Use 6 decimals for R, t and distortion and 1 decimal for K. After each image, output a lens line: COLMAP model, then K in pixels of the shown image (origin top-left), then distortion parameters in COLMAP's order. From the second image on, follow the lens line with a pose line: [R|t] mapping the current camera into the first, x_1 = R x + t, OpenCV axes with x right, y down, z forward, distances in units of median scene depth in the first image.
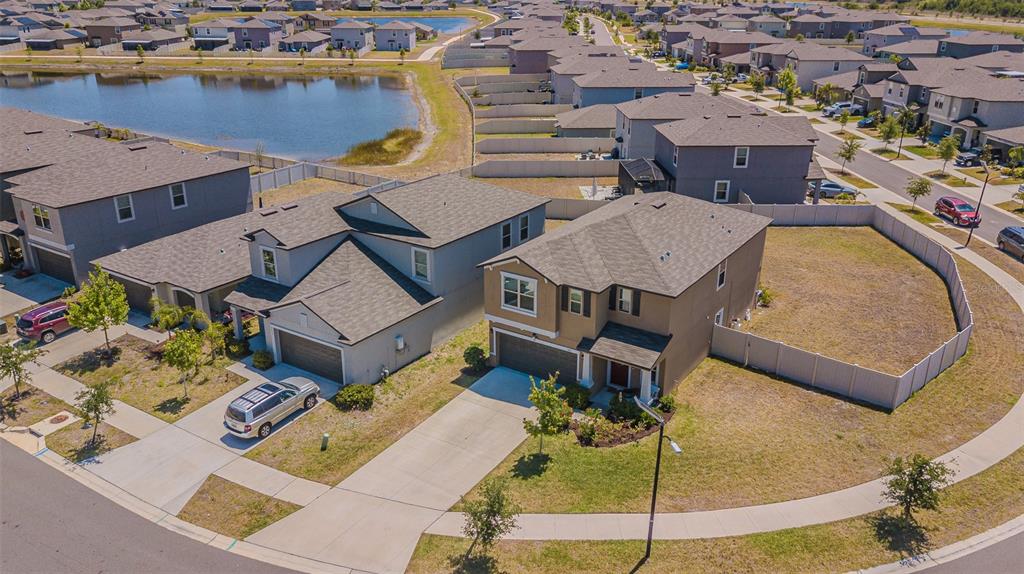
lens RADIAL K [[797.1, 0, 512.0], [0, 797.1, 287.0], [0, 0, 1]] dist [0.034690, -0.000692]
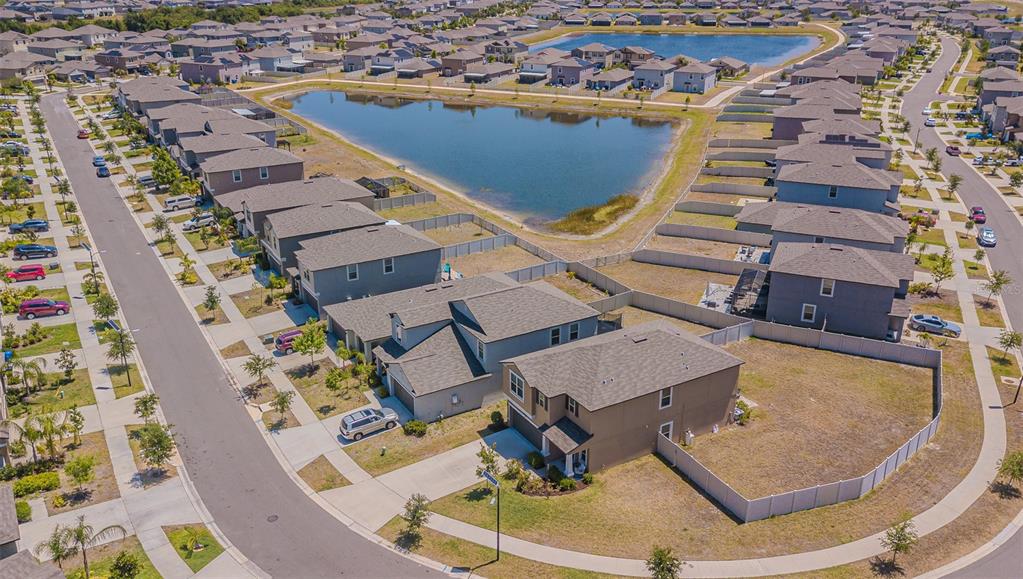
lens RADIAL K [[847.2, 0, 510.0], [0, 847.2, 273.7], [0, 0, 1]] dist [0.023658, 0.000461]
pose [[0.900983, 0.147133, -0.408143, 0.599564], [-0.150126, 0.988353, 0.024889, -0.231955], [0.407052, 0.038849, 0.912579, -0.493250]]
